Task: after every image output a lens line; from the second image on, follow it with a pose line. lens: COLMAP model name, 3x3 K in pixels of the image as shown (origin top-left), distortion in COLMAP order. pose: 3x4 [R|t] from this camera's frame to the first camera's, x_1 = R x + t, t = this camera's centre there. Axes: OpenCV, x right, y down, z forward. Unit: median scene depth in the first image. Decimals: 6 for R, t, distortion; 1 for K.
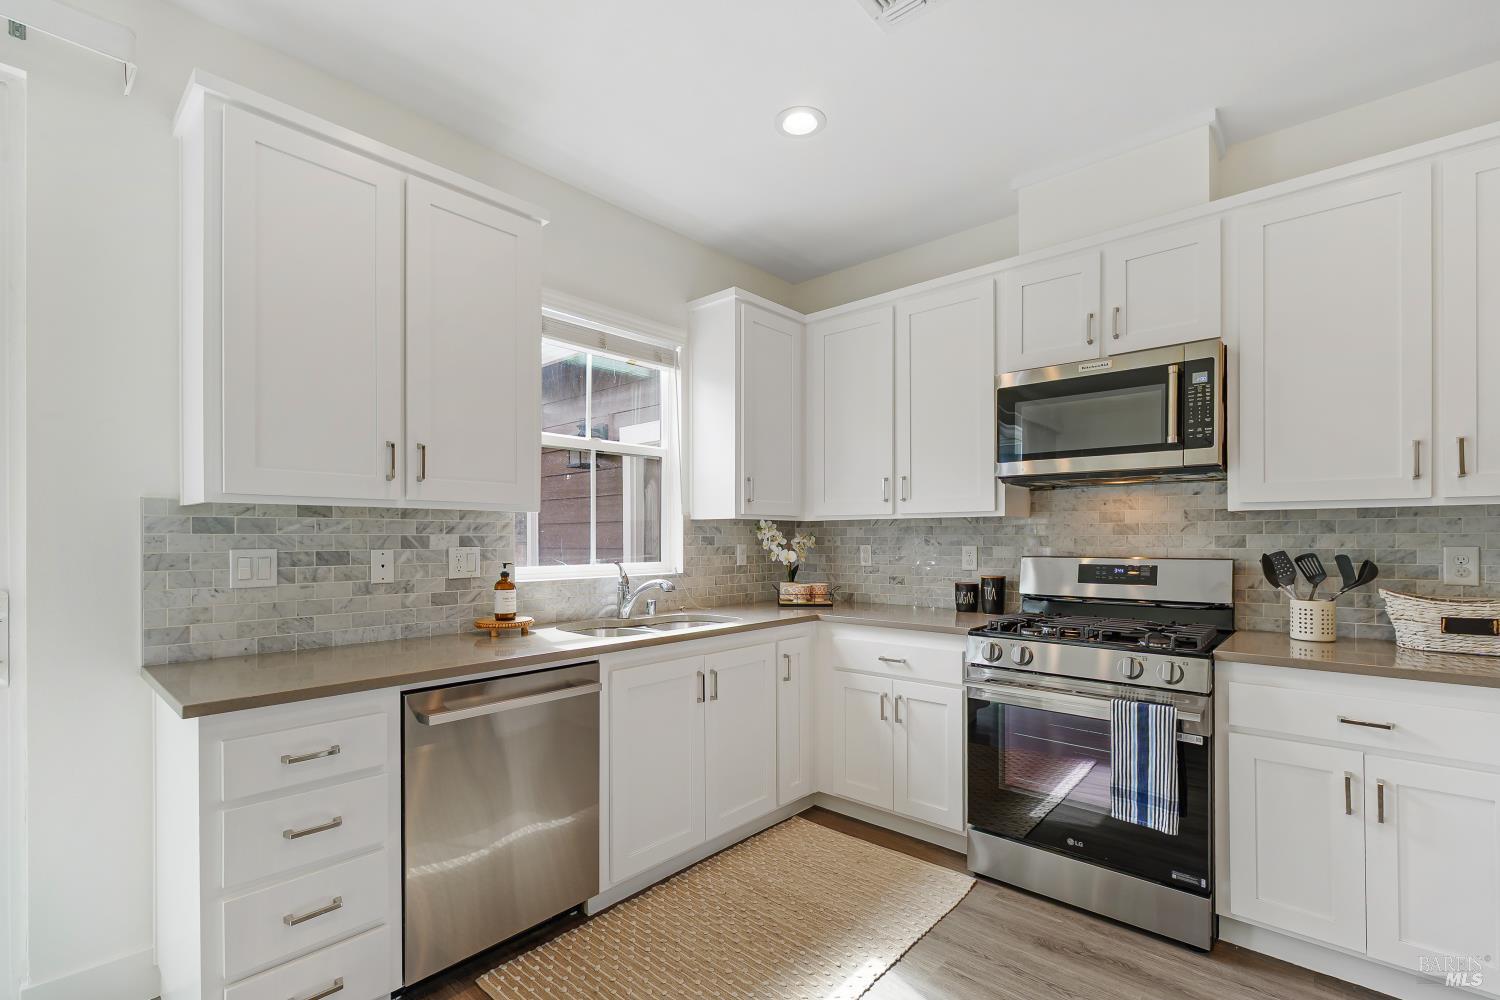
lens RADIAL K [[671.8, 0, 755.7], [0, 671.8, 540.6], [0, 0, 1]] dist [-0.000674, -0.000027]
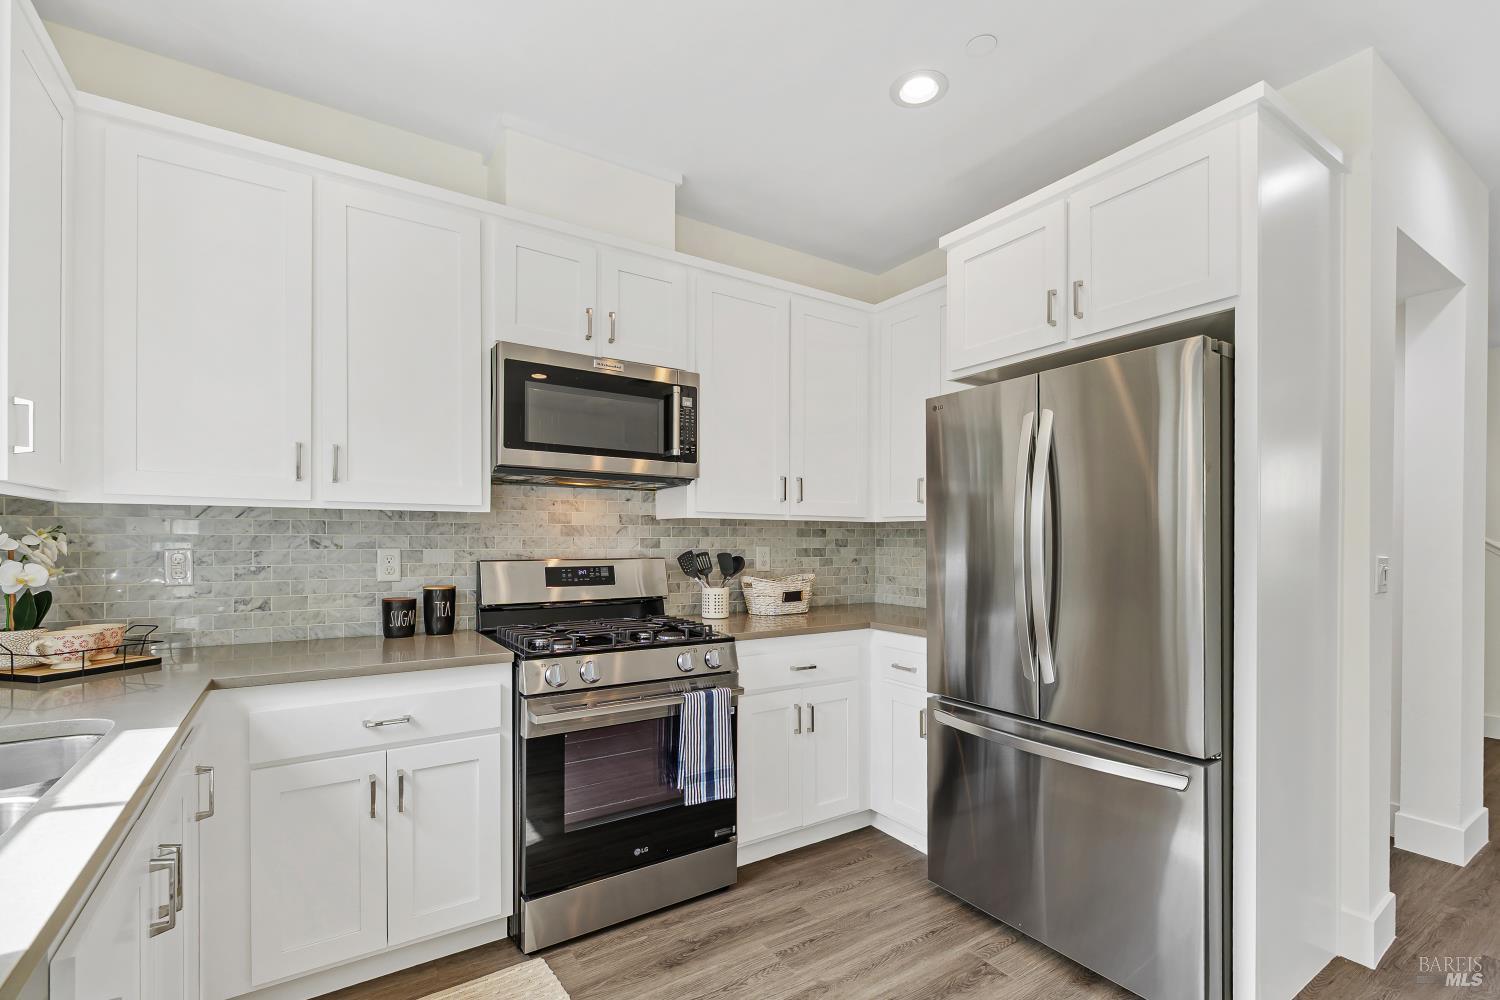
lens RADIAL K [[671.8, 0, 755.7], [0, 671.8, 540.6], [0, 0, 1]] dist [-0.000674, -0.000027]
pose [[0.252267, 0.001381, 0.967657, -0.372543], [-0.002208, 0.999997, -0.000851, -0.002122], [-0.967655, -0.001922, 0.252270, 0.510883]]
